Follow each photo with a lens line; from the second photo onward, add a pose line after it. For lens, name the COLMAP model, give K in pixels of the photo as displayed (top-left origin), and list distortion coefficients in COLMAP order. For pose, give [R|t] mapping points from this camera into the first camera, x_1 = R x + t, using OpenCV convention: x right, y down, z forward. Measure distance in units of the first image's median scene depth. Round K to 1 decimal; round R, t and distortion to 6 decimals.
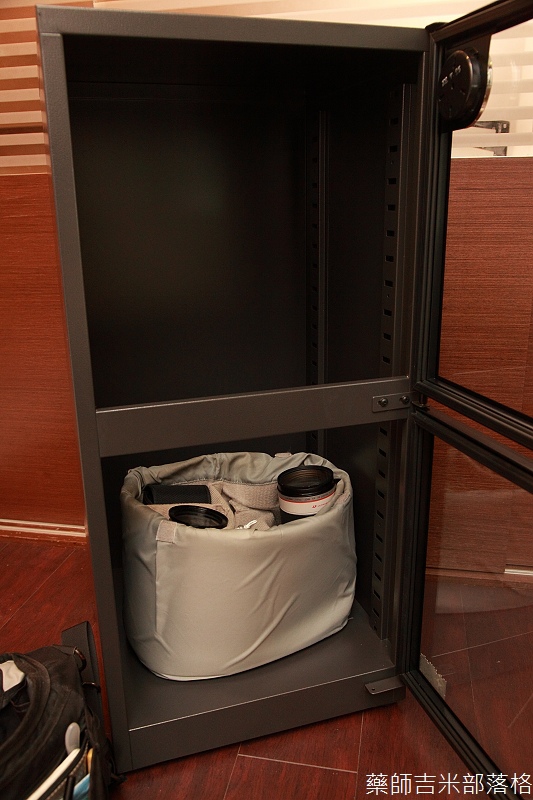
lens RADIAL K [[673.2, 0, 265.5], [0, 673.2, 403.7], [0, 0, 1]] dist [-0.033402, 0.007332]
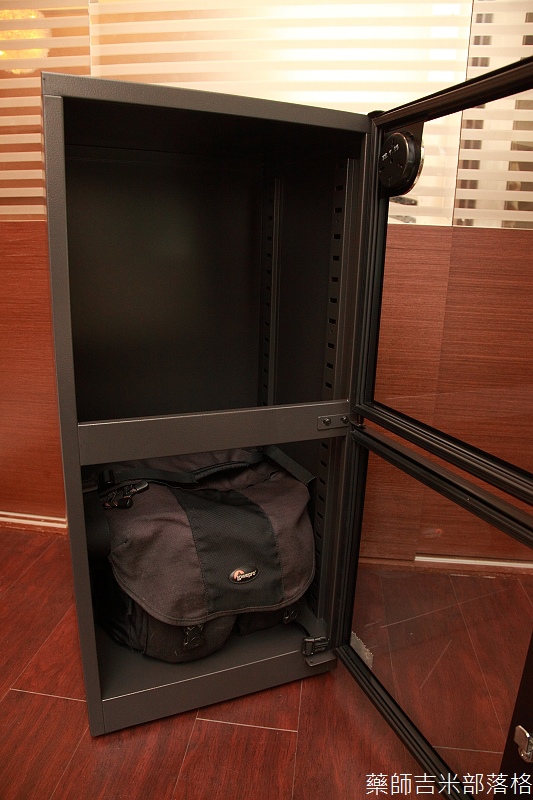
lens RADIAL K [[539.4, 0, 262.8], [0, 539.4, 399.0], [0, 0, 1]] dist [-0.107247, 0.039733]
pose [[0.996022, 0.023532, 0.085945, -0.016011], [-0.020941, 0.999303, -0.030919, -0.008716], [-0.086613, 0.028996, 0.995820, 0.062150]]
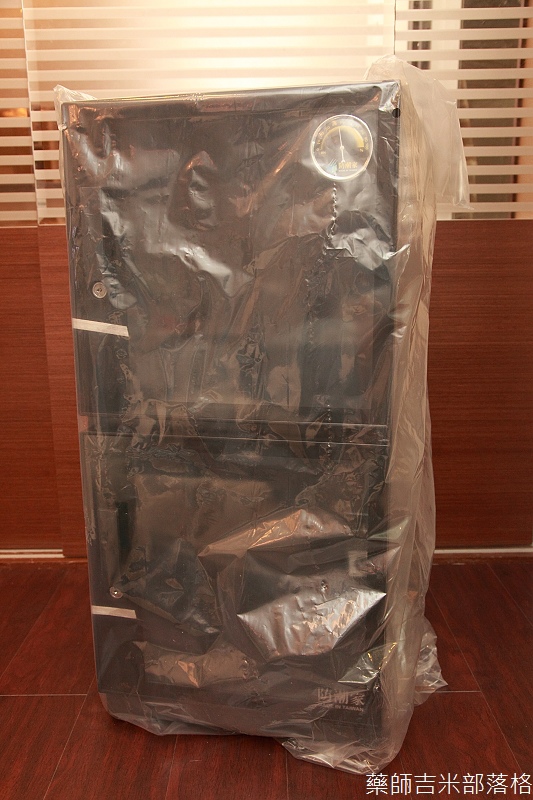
lens RADIAL K [[673.2, 0, 271.4], [0, 673.2, 399.2], [0, 0, 1]] dist [-0.033402, 0.007332]
pose [[0.978224, -0.032188, 0.205040, -0.114215], [0.052378, 0.994211, -0.093811, 0.110934], [-0.200833, 0.102508, 0.974247, -0.249817]]
